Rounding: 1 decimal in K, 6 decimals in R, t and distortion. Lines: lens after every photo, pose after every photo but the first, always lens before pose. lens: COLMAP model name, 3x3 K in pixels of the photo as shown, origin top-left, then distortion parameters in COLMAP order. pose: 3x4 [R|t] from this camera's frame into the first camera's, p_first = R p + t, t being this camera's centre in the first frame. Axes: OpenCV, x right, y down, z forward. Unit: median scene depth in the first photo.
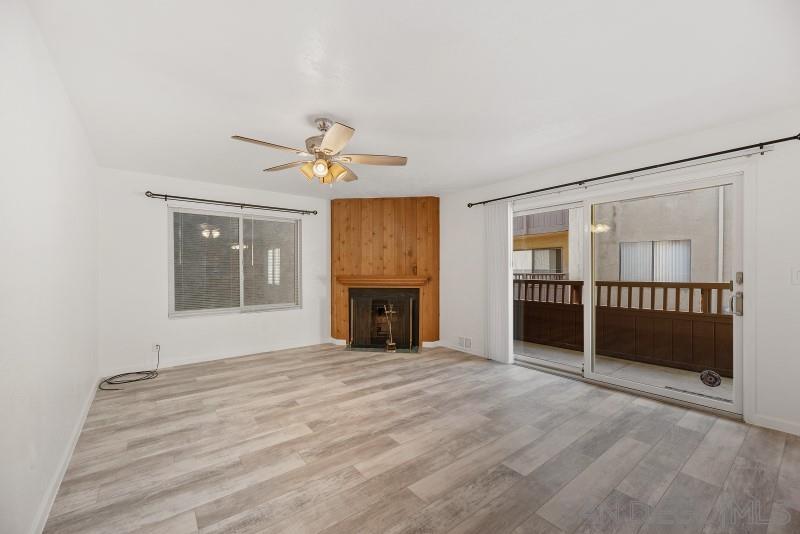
lens RADIAL K [[328.9, 0, 396.4], [0, 328.9, 270.5], [0, 0, 1]] dist [-0.006337, 0.000247]
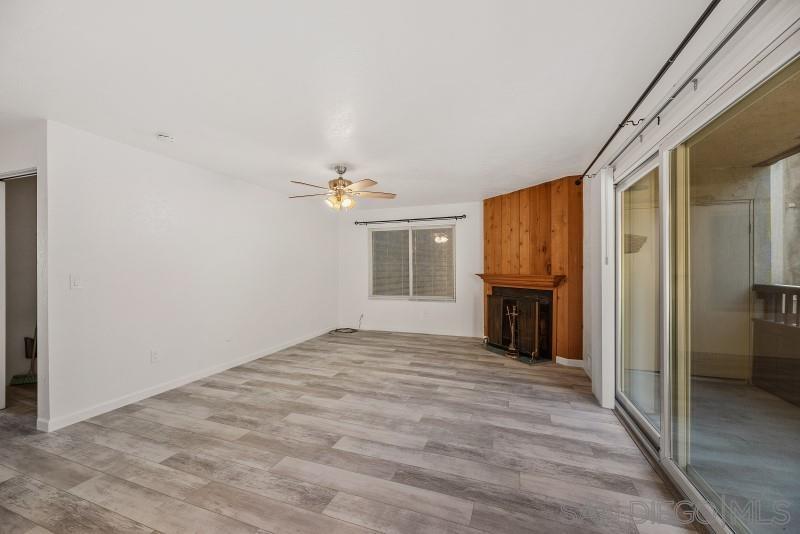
lens RADIAL K [[328.9, 0, 390.3], [0, 328.9, 267.8], [0, 0, 1]] dist [-0.006337, 0.000247]
pose [[0.511414, 0.000030, -0.859335, 0.648725], [0.000270, 1.000000, 0.000196, -0.004876], [0.859335, -0.000332, 0.511414, 0.251976]]
